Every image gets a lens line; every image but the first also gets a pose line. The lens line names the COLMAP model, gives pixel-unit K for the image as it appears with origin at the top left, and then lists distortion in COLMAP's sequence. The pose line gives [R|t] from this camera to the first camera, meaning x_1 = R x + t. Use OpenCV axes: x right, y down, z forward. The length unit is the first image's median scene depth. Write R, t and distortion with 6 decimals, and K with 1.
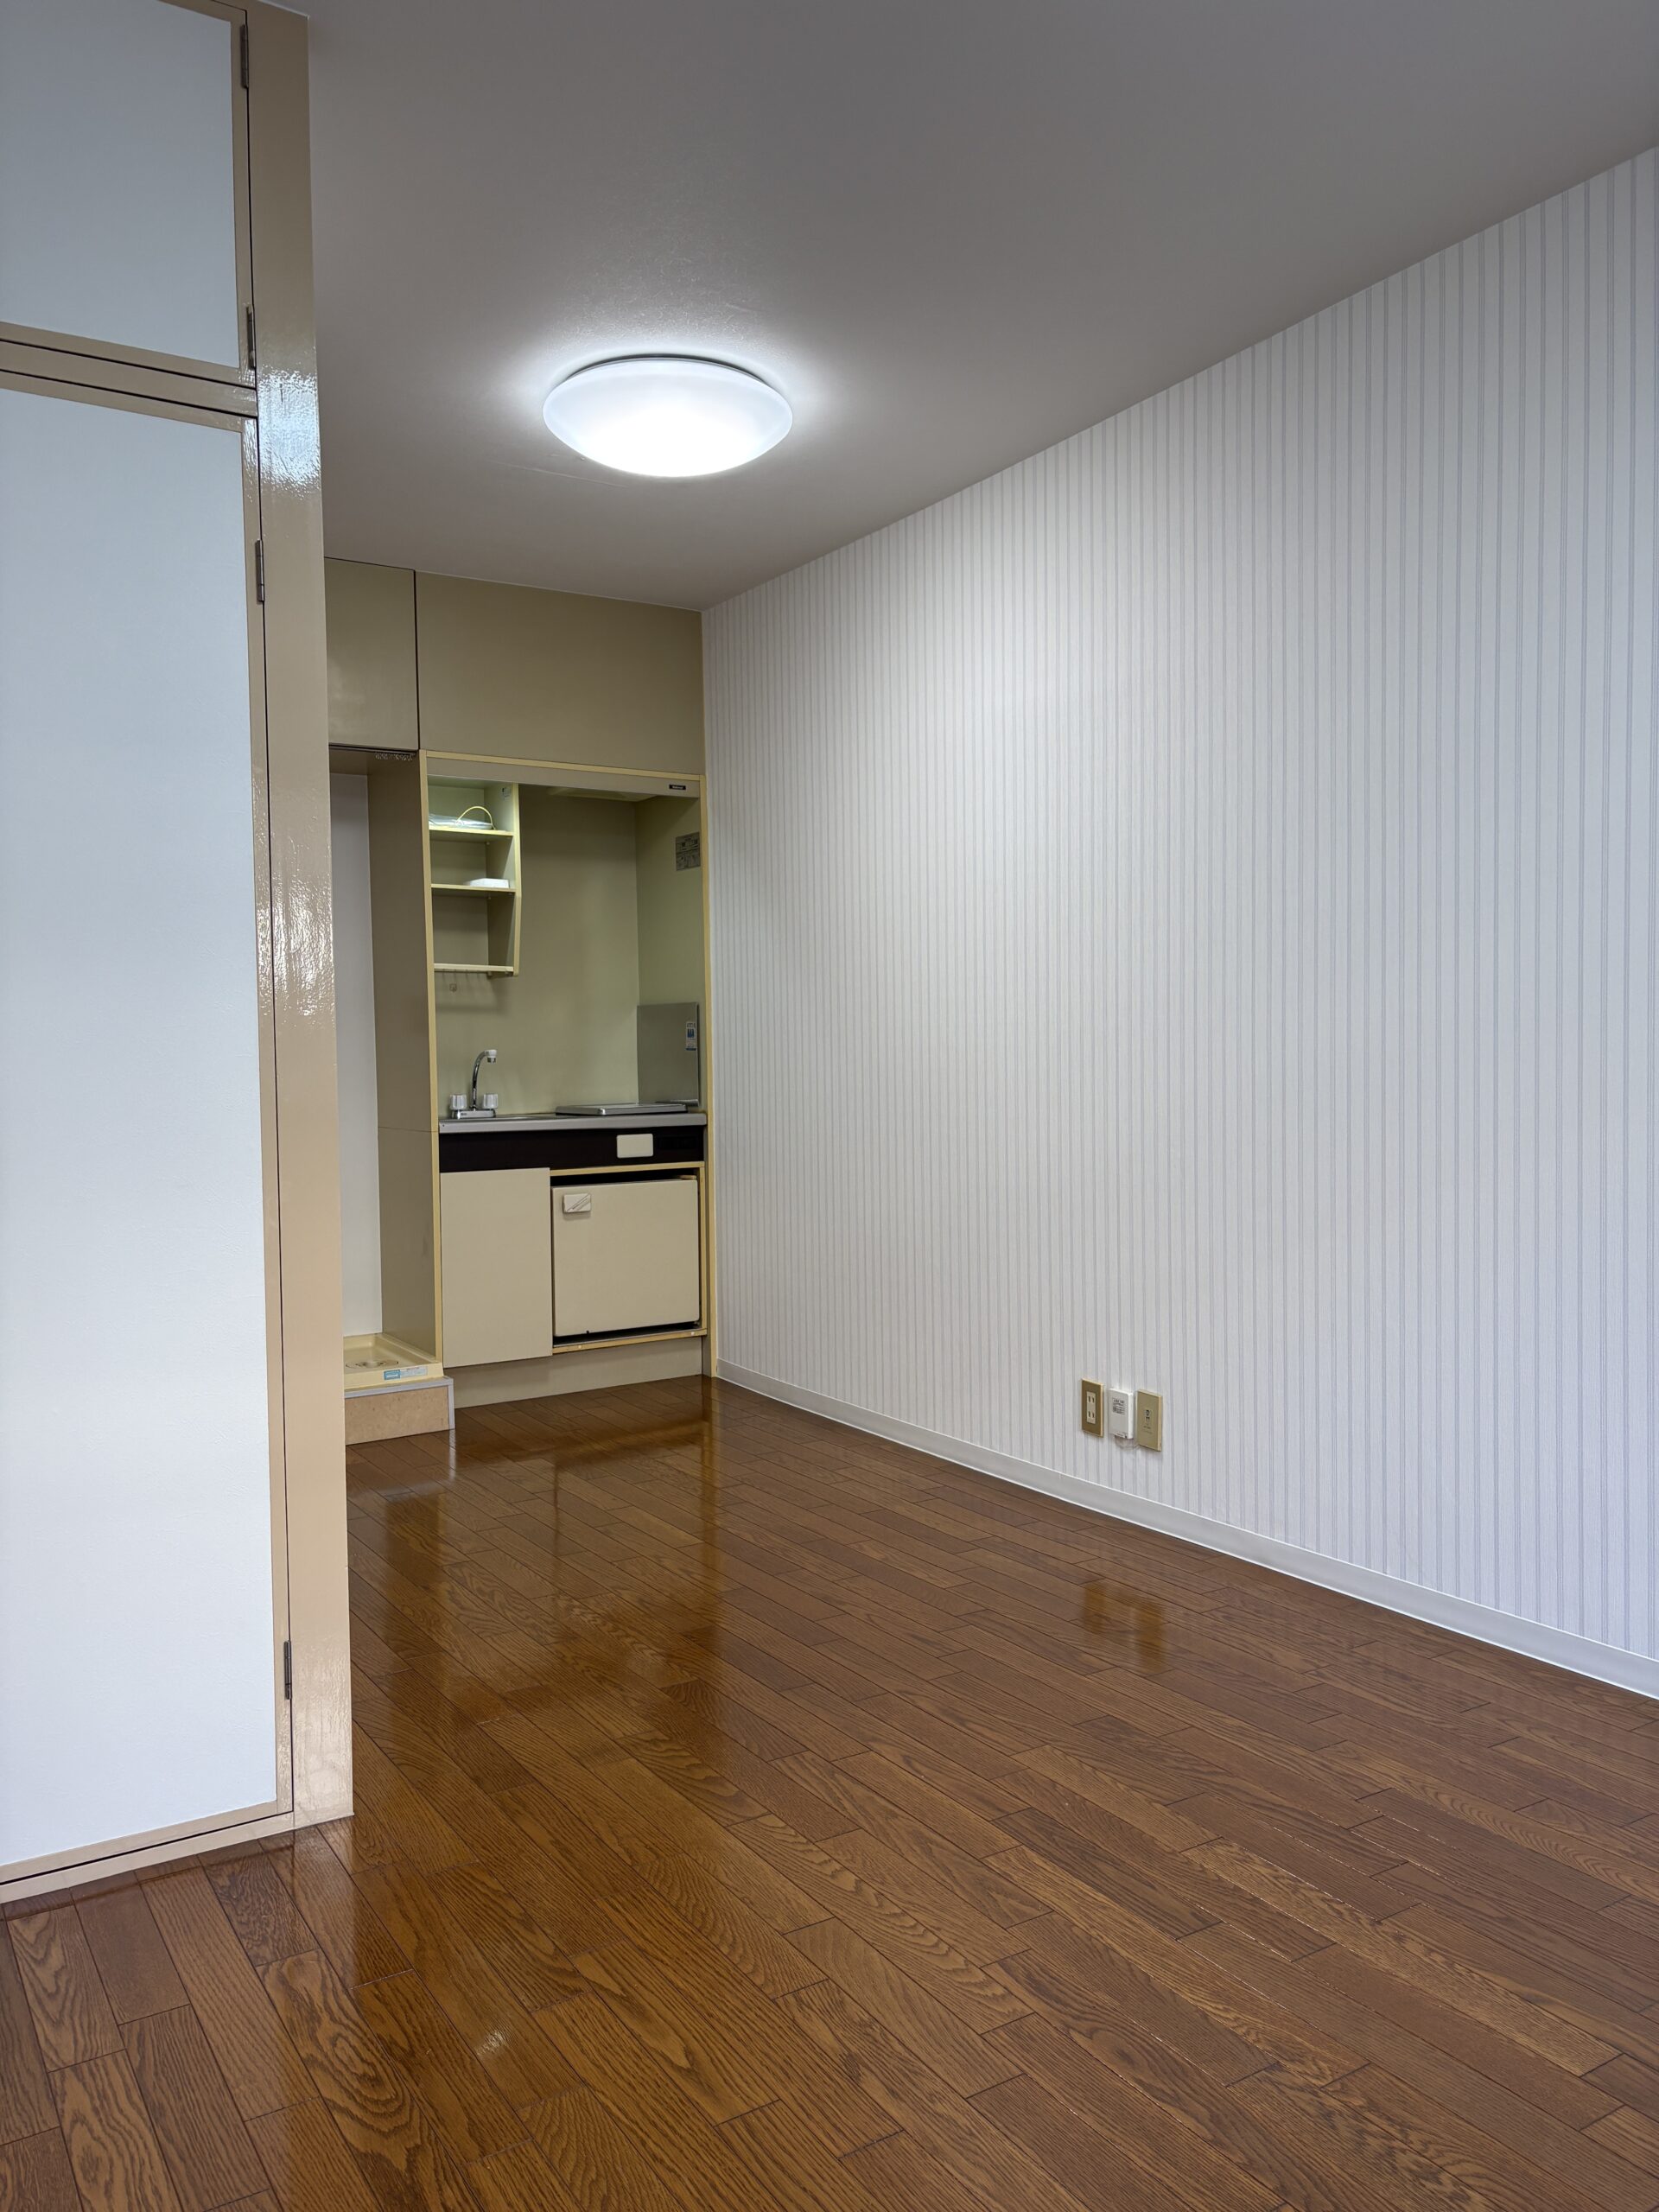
lens RADIAL K [[1667.7, 0, 829.5], [0, 1667.7, 1106.0], [0, 0, 1]] dist [0.010760, 0.001539]
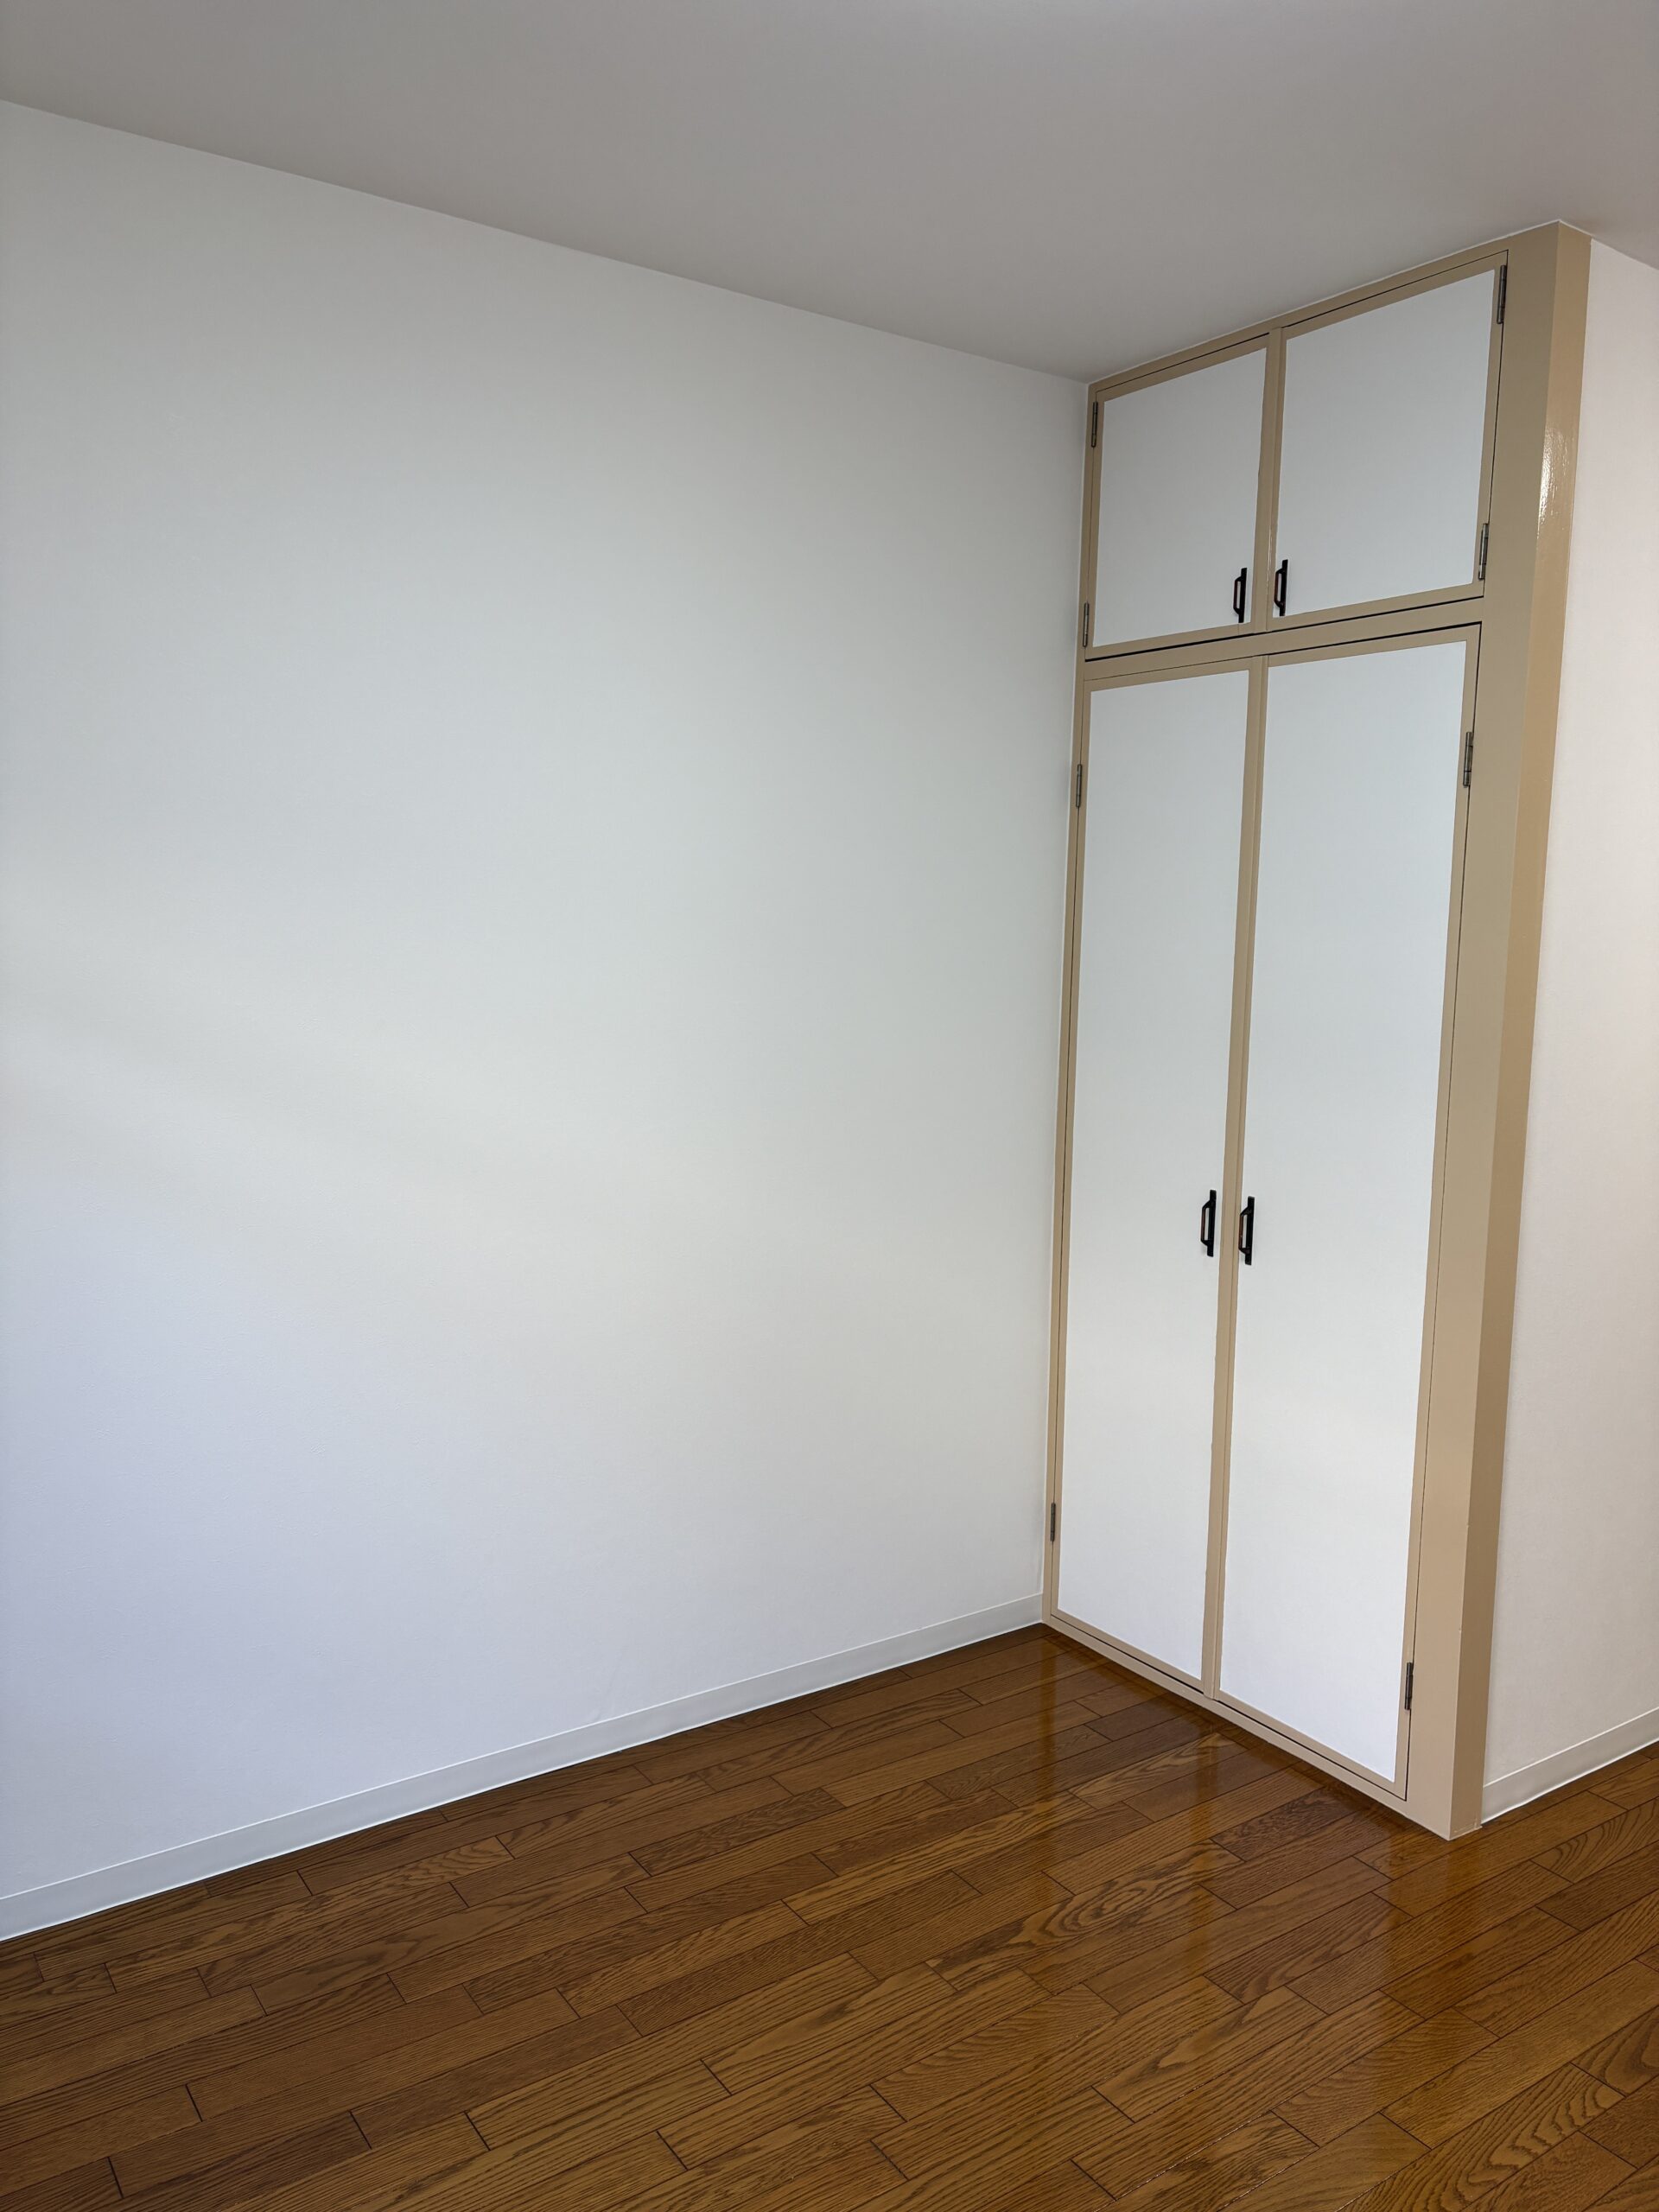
lens RADIAL K [[1683.5, 0, 829.5], [0, 1683.5, 1106.0], [0, 0, 1]] dist [0.074788, -0.081681]
pose [[0.052783, 0.139934, -0.988753, 0.366565], [-0.049090, 0.989300, 0.137390, -0.100553], [0.997399, 0.041286, 0.059087, 0.227596]]
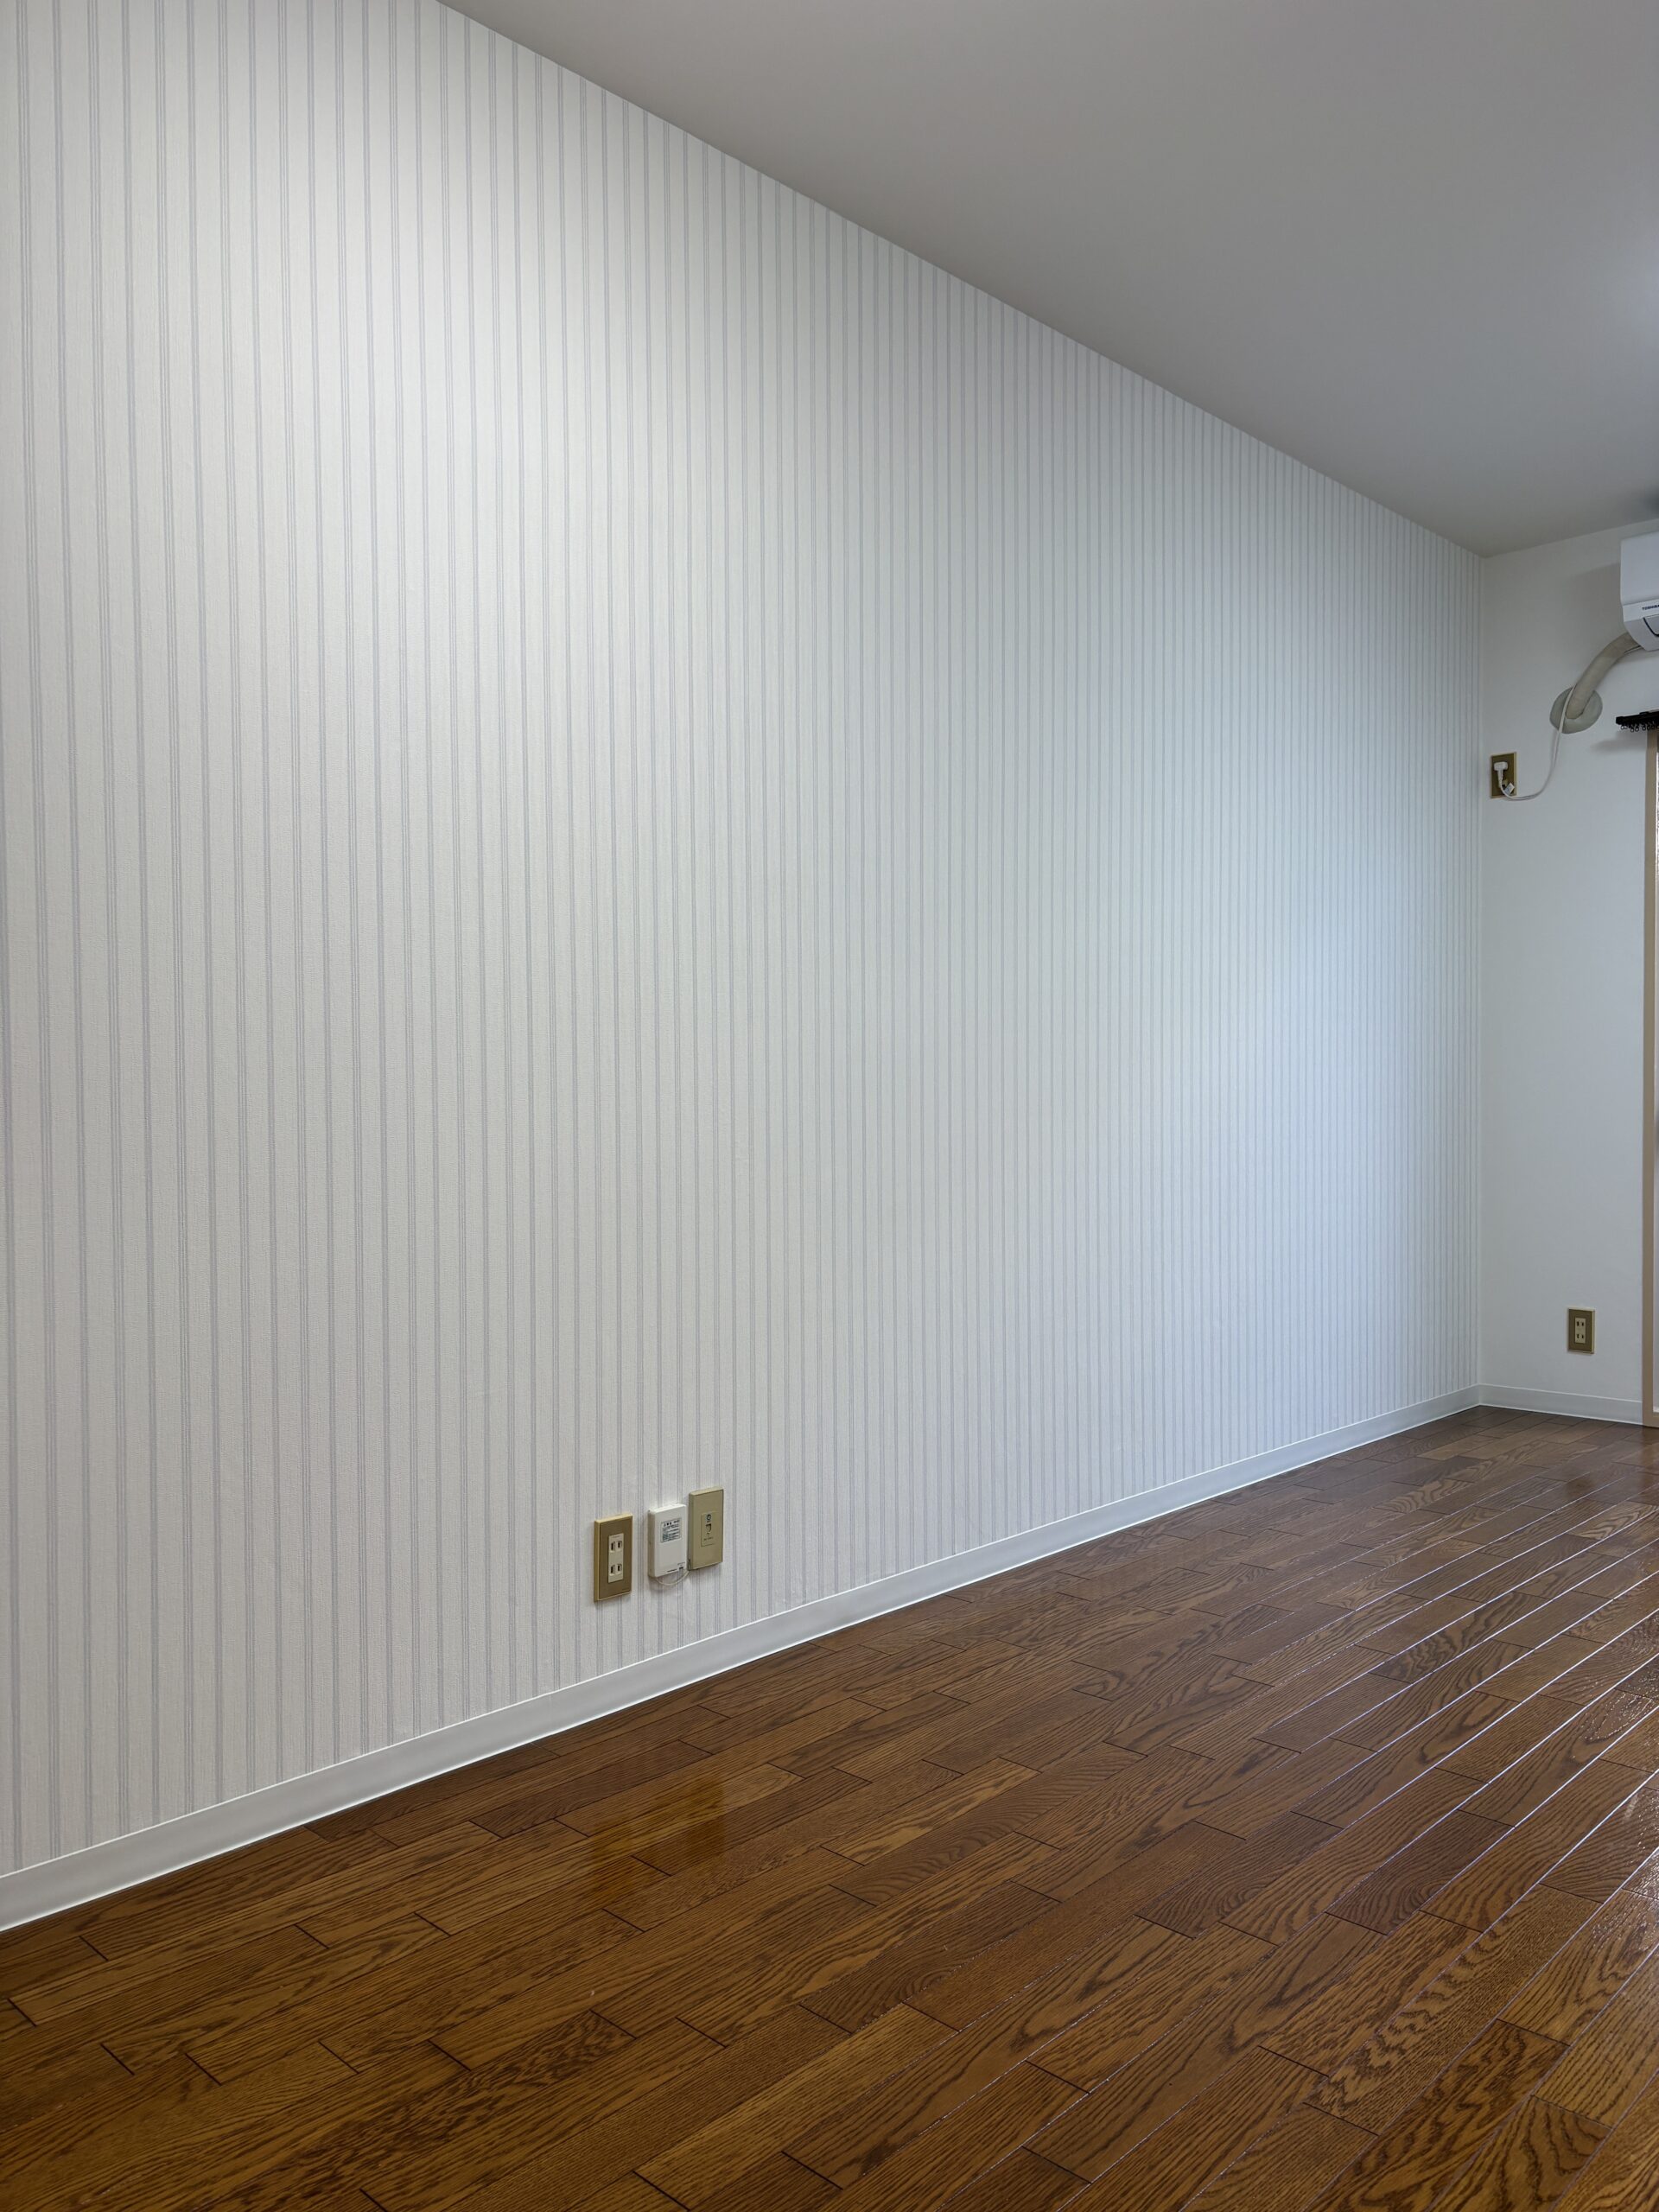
lens RADIAL K [[1683.5, 0, 829.5], [0, 1683.5, 1106.0], [0, 0, 1]] dist [0.074788, -0.081681]
pose [[-0.250918, -0.001385, 0.968007, -0.402377], [0.040938, 0.999089, 0.012041, -0.003737], [-0.967142, 0.042650, -0.250633, 0.833082]]
